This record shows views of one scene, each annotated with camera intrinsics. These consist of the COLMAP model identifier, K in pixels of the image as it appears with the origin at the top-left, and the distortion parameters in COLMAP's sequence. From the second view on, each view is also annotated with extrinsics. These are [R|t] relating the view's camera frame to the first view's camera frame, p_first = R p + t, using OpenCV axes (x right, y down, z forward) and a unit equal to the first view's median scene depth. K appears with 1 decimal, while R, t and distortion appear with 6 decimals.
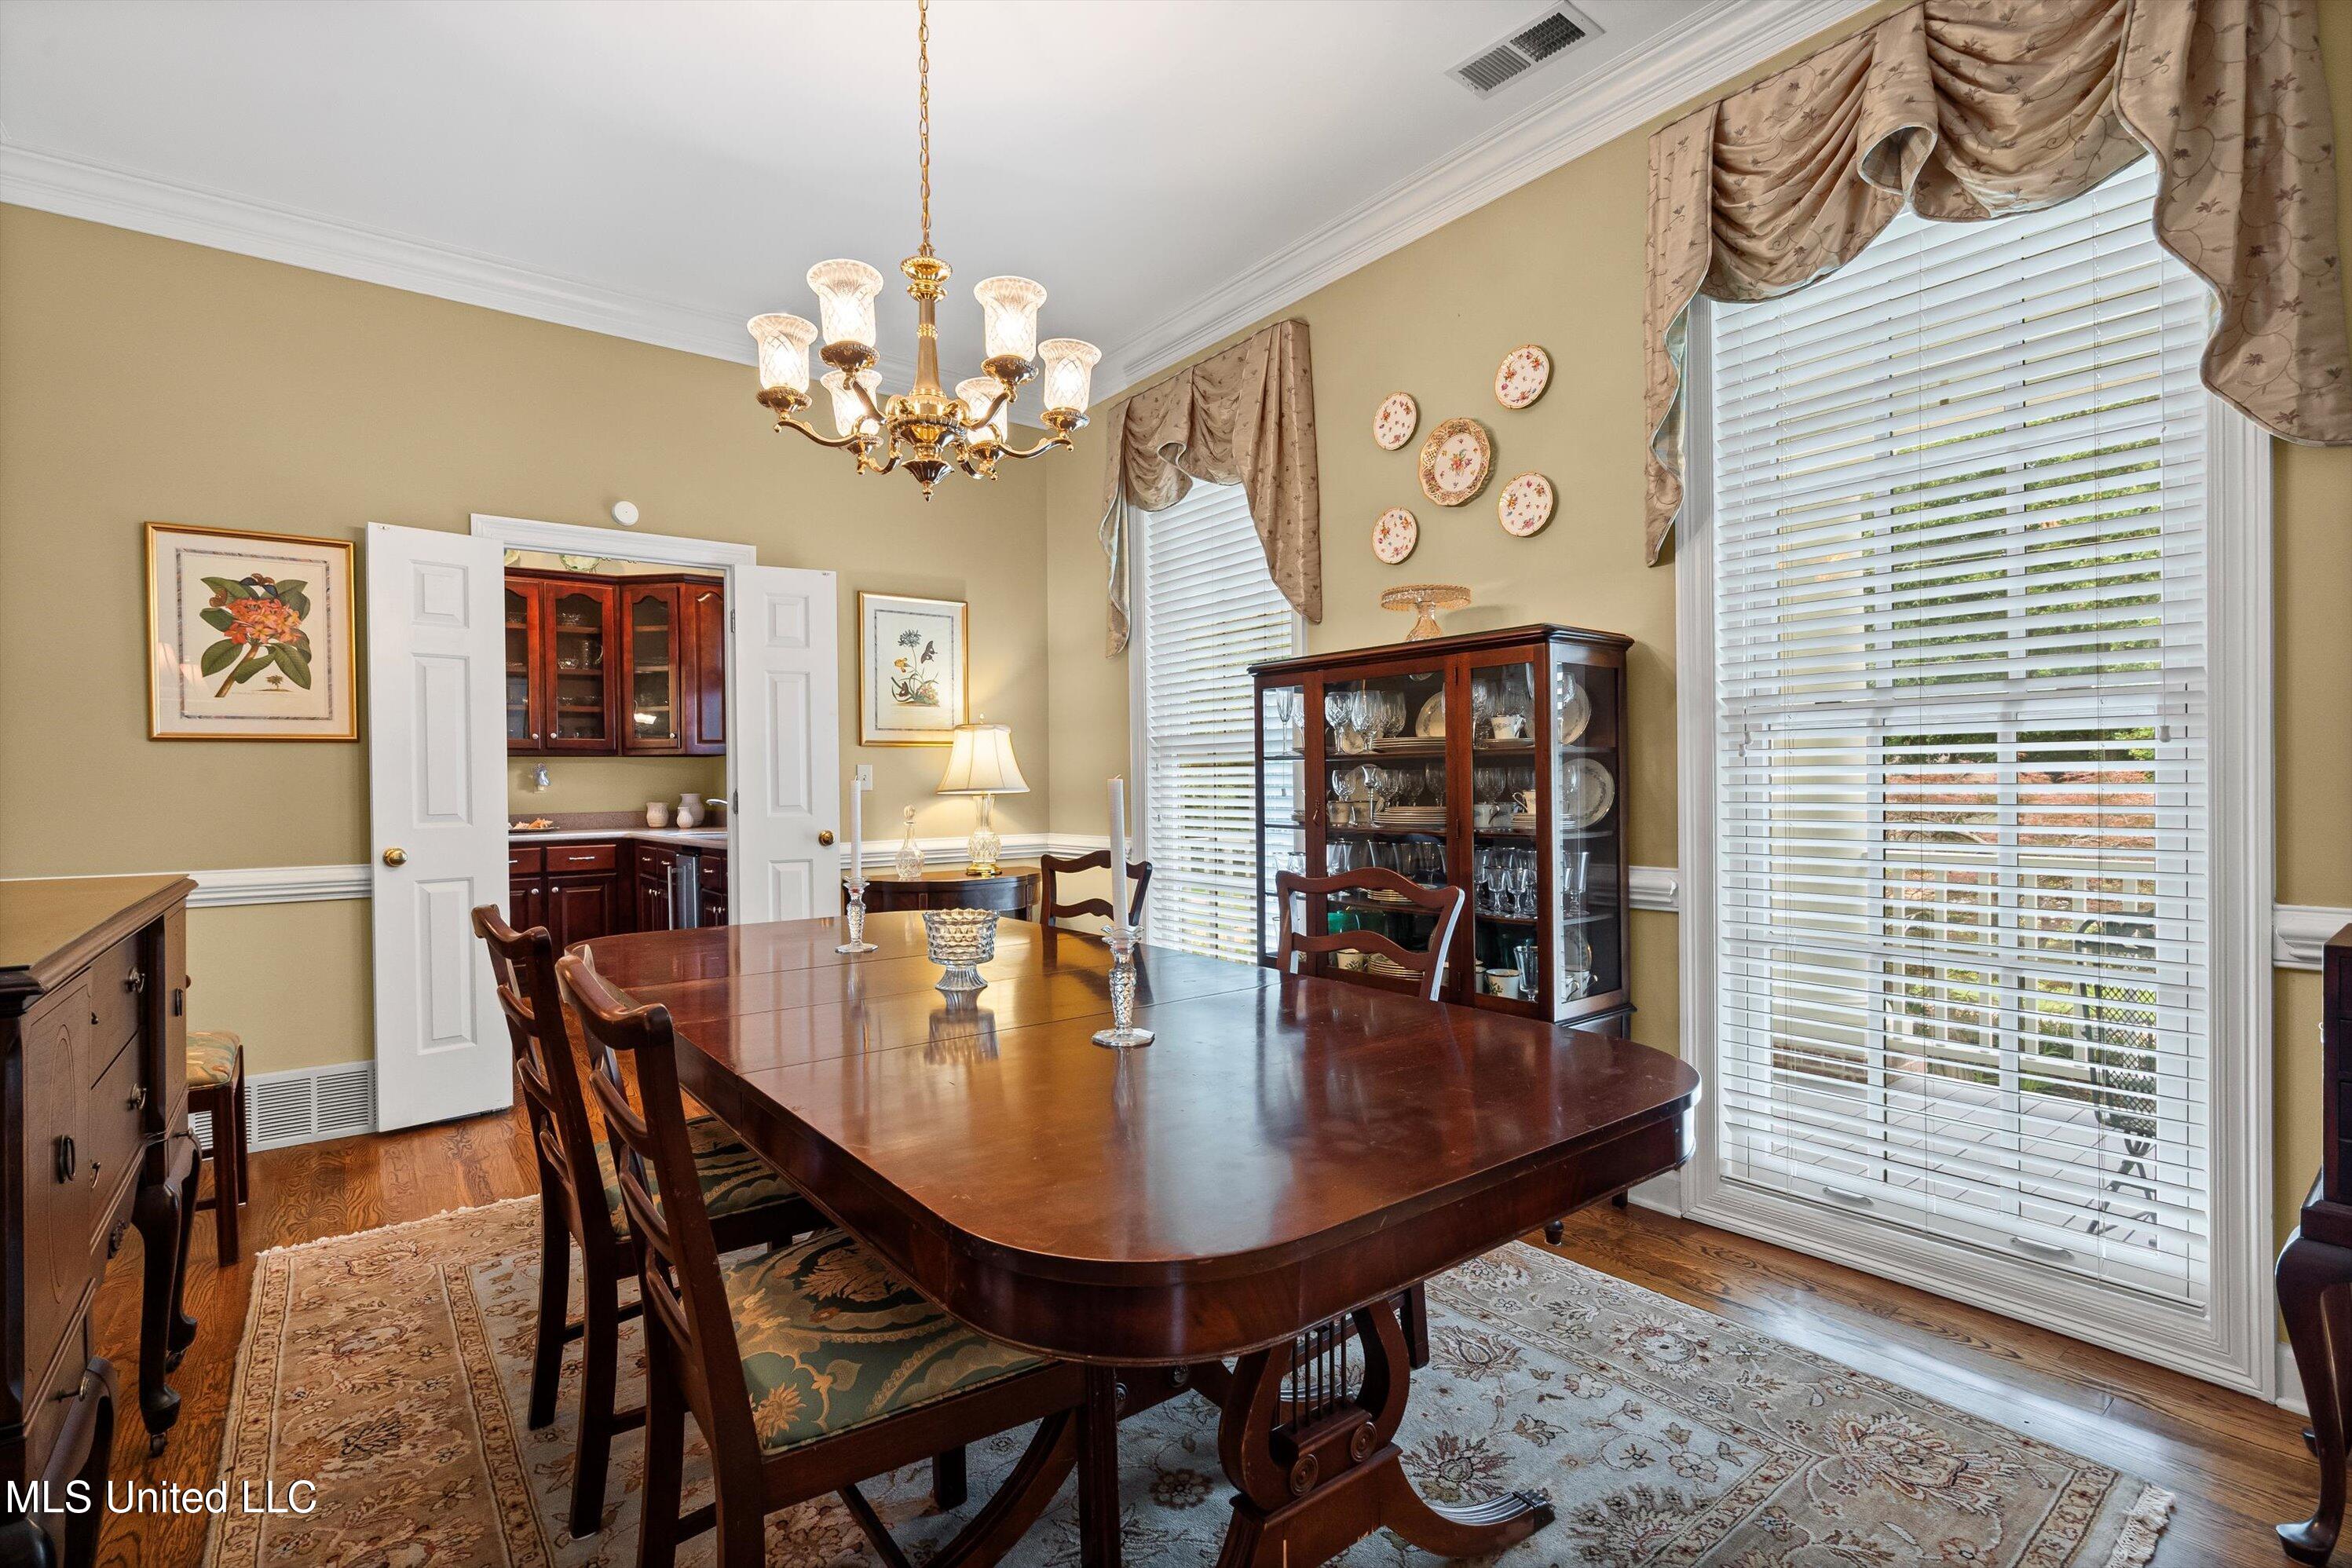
lens RADIAL K [[1084.5, 0, 1177.7], [0, 1084.5, 791.6], [0, 0, 1]] dist [-0.002977, 0.000176]
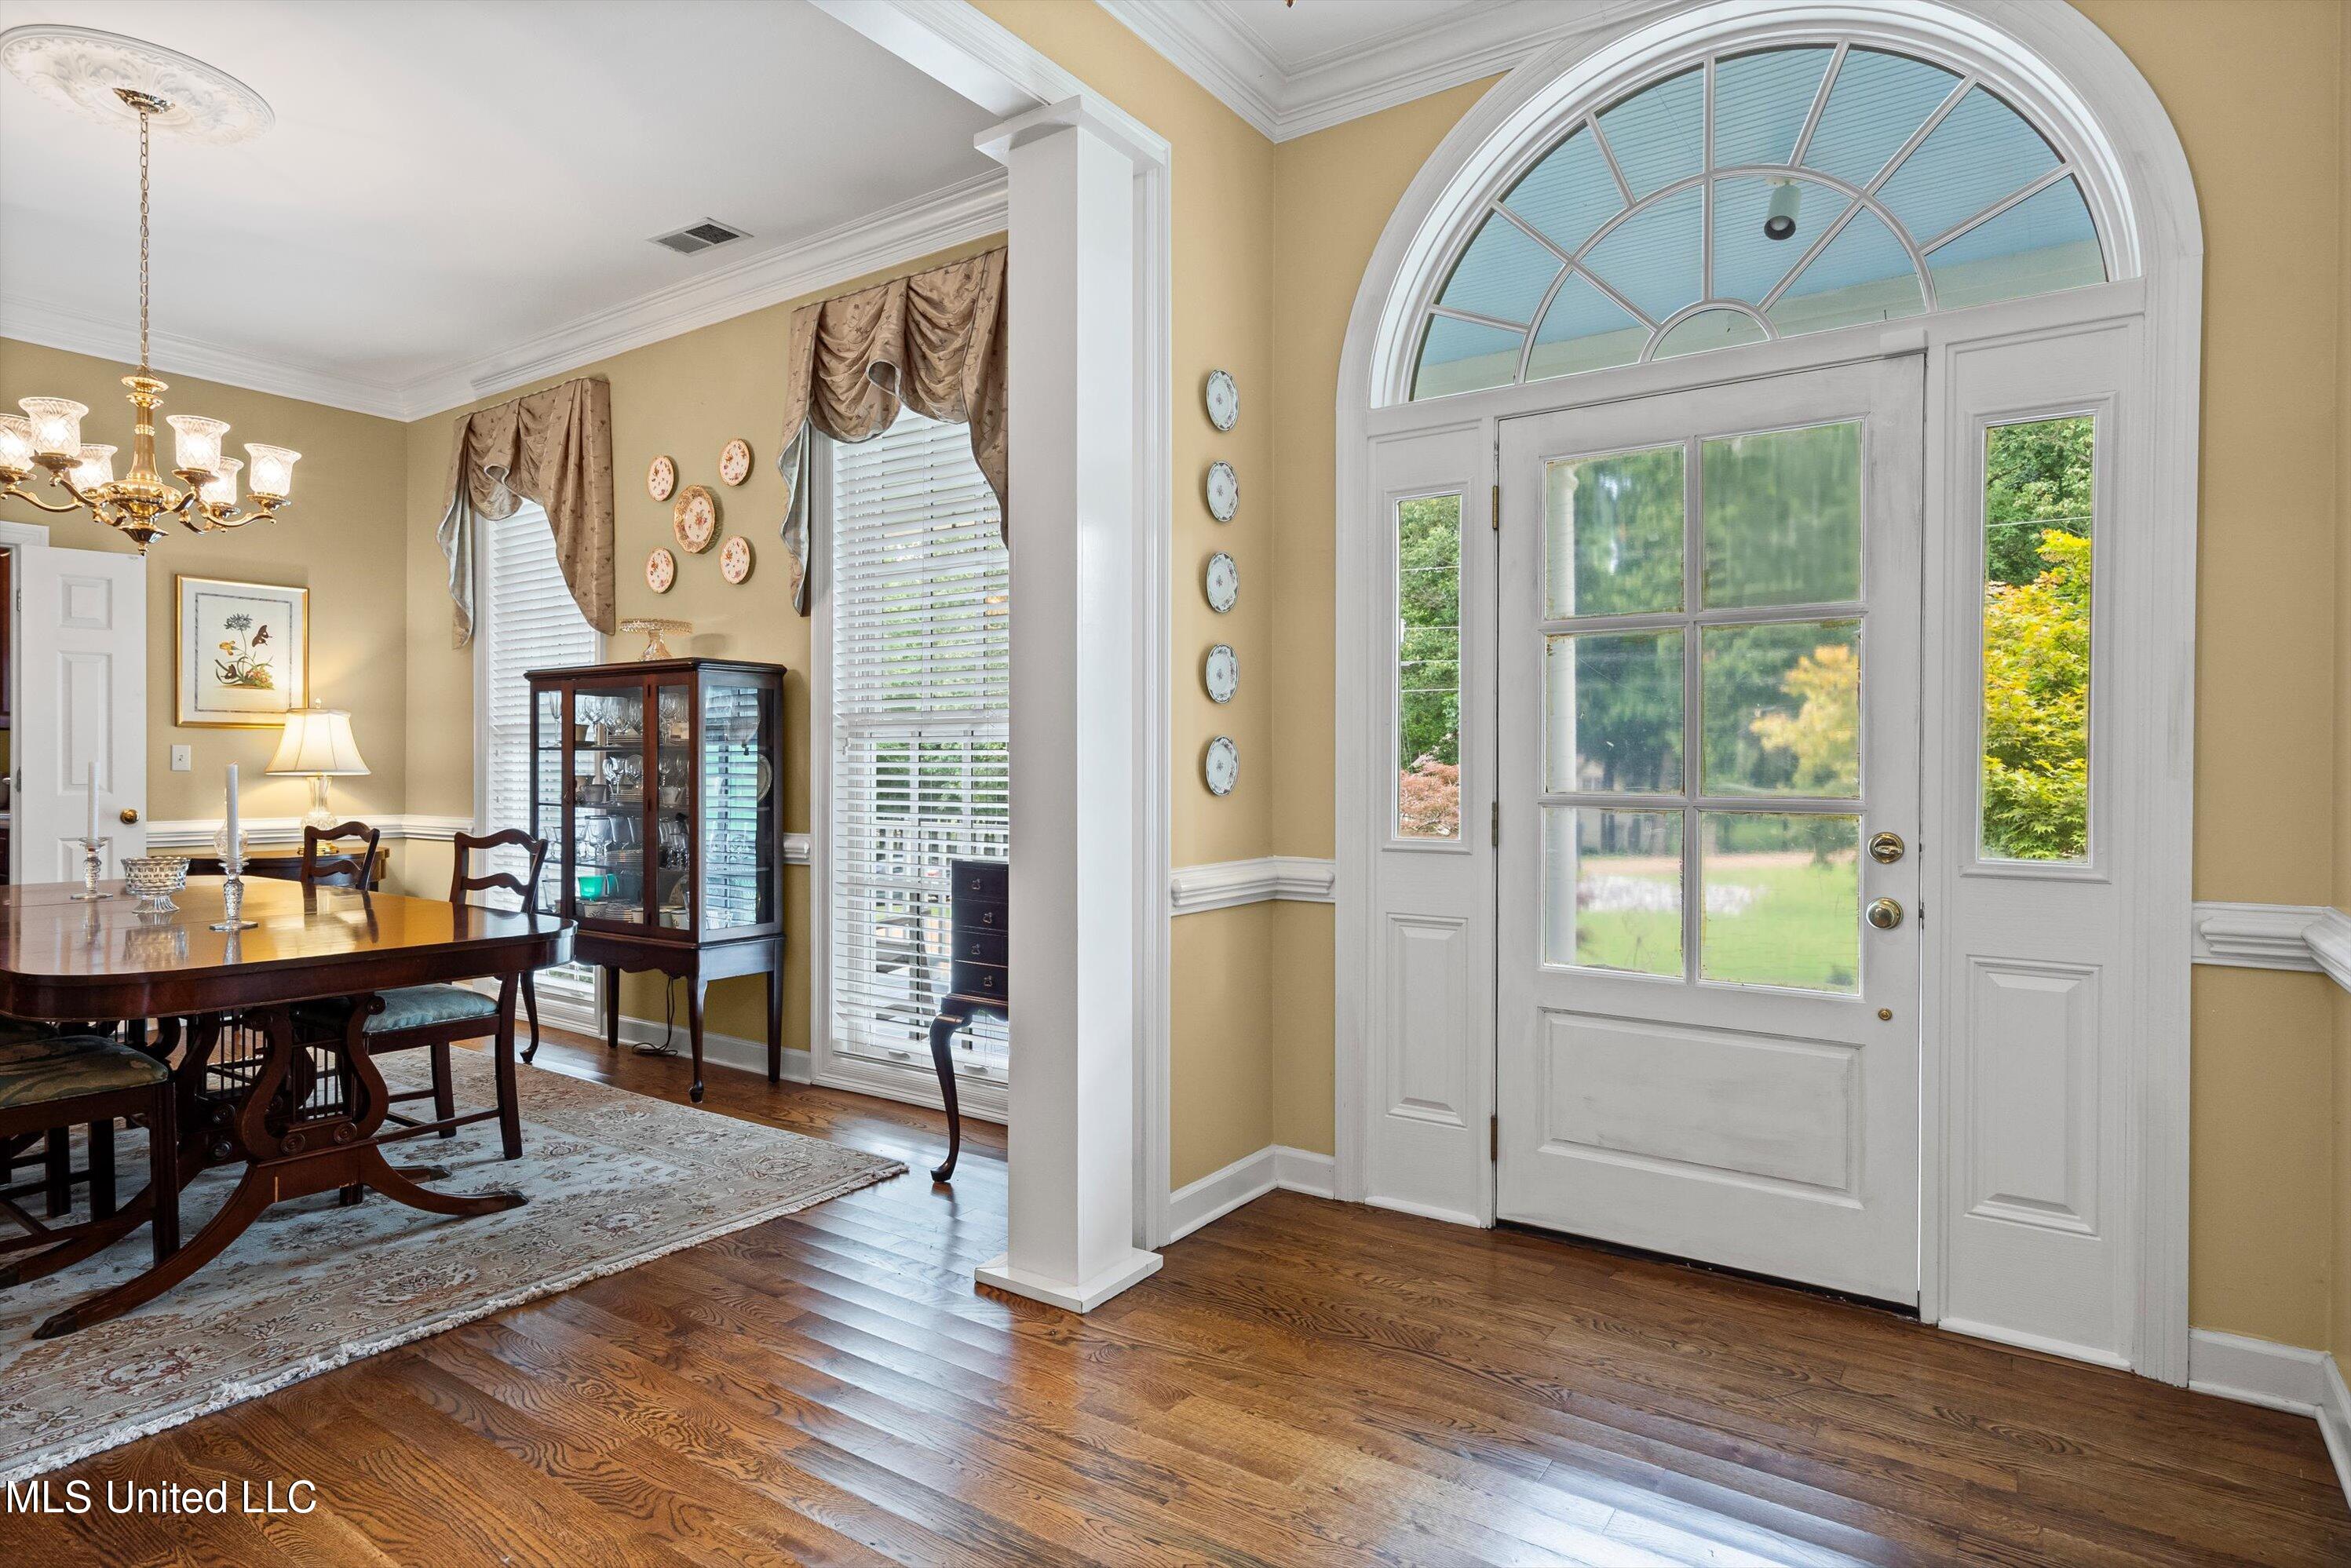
lens RADIAL K [[1284.7, 0, 1173.5], [0, 1284.7, 773.0], [0, 0, 1]] dist [0.004097, 0.002994]
pose [[0.956759, 0.013291, 0.290578, 0.340930], [-0.011559, 0.999904, -0.007678, -0.000328], [-0.290652, 0.003987, 0.956821, -0.579606]]
